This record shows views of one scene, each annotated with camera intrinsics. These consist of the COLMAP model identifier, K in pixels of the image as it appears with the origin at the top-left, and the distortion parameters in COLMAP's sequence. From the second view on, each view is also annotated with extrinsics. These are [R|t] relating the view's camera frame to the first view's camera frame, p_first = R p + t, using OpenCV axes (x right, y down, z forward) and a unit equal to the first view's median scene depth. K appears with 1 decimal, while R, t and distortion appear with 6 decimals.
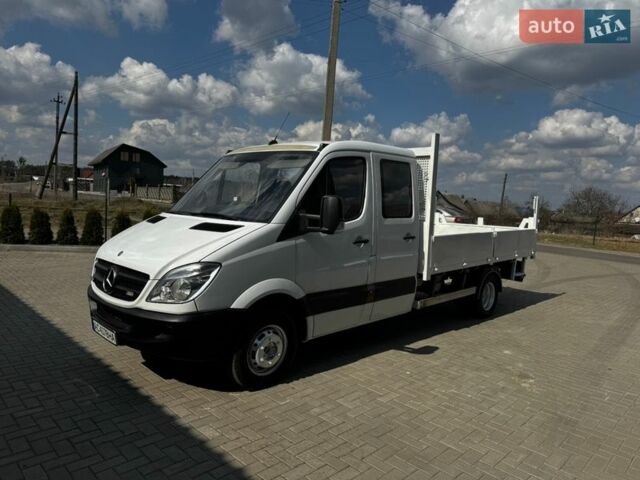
lens RADIAL K [[445.6, 0, 323.4], [0, 445.6, 237.3], [0, 0, 1]] dist [0.038410, -0.043351]
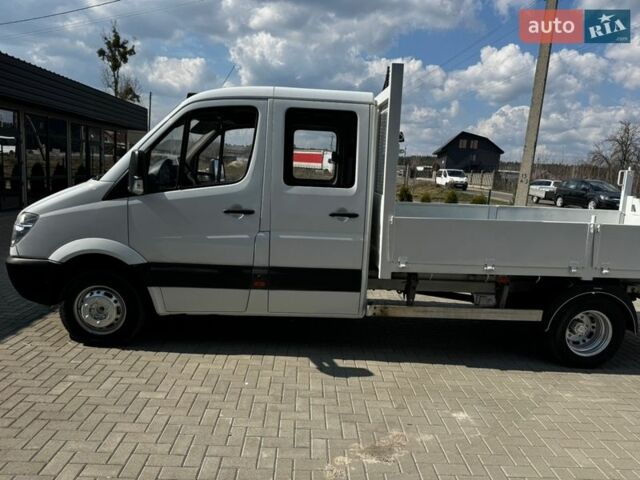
lens RADIAL K [[445.6, 0, 325.5], [0, 445.6, 240.1], [0, 0, 1]] dist [0.038410, -0.043351]
pose [[0.736596, 0.098013, -0.669193, 0.730731], [-0.075928, 0.995173, 0.062182, -0.001197], [0.672057, 0.005008, 0.740482, 0.485949]]
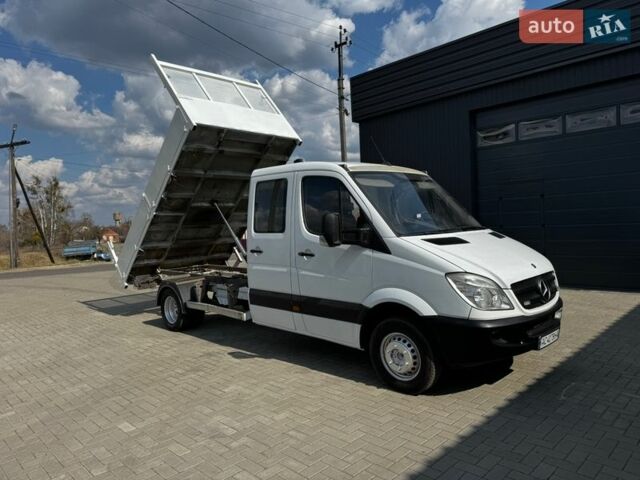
lens RADIAL K [[445.6, 0, 323.9], [0, 445.6, 228.2], [0, 0, 1]] dist [0.038410, -0.043351]
pose [[0.005954, -0.068822, 0.997611, -1.236718], [0.122772, 0.990132, 0.067573, -0.153790], [-0.992417, 0.122076, 0.014344, 1.192191]]
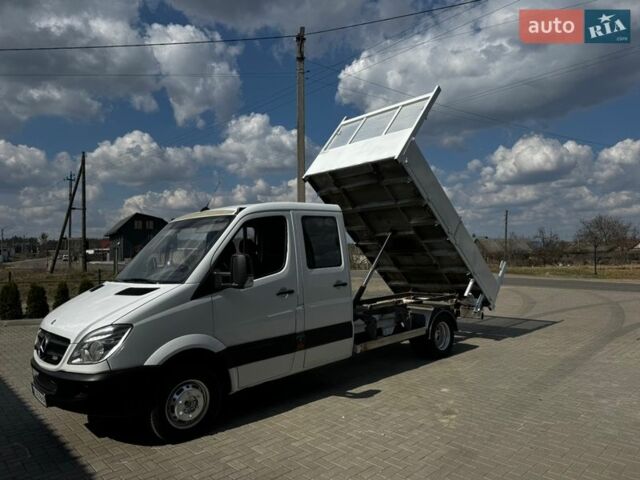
lens RADIAL K [[445.6, 0, 320.5], [0, 445.6, 227.1], [0, 0, 1]] dist [0.038410, -0.043351]
pose [[0.995860, -0.084261, -0.034115, 0.213890], [0.078842, 0.987390, -0.137273, 0.007251], [0.045251, 0.134015, 0.989946, -0.085437]]
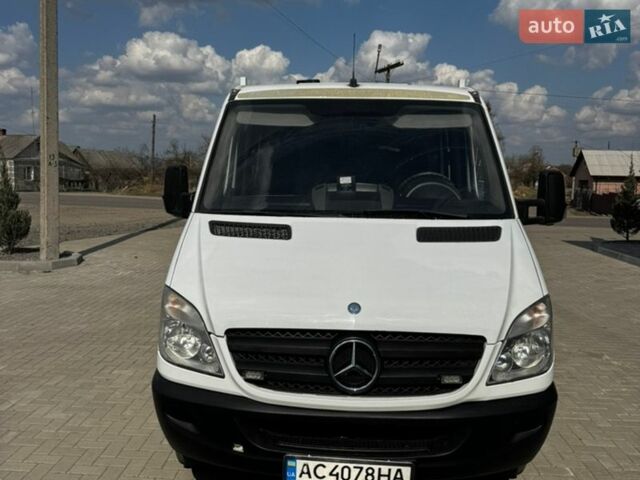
lens RADIAL K [[600.4, 0, 324.4], [0, 600.4, 233.7], [0, 0, 1]] dist [0.014234, 0.000000]
pose [[0.740678, -0.114232, 0.662078, -0.729031], [0.074870, 0.993336, 0.087626, -0.085539], [-0.667676, -0.015333, 0.744295, 0.430896]]
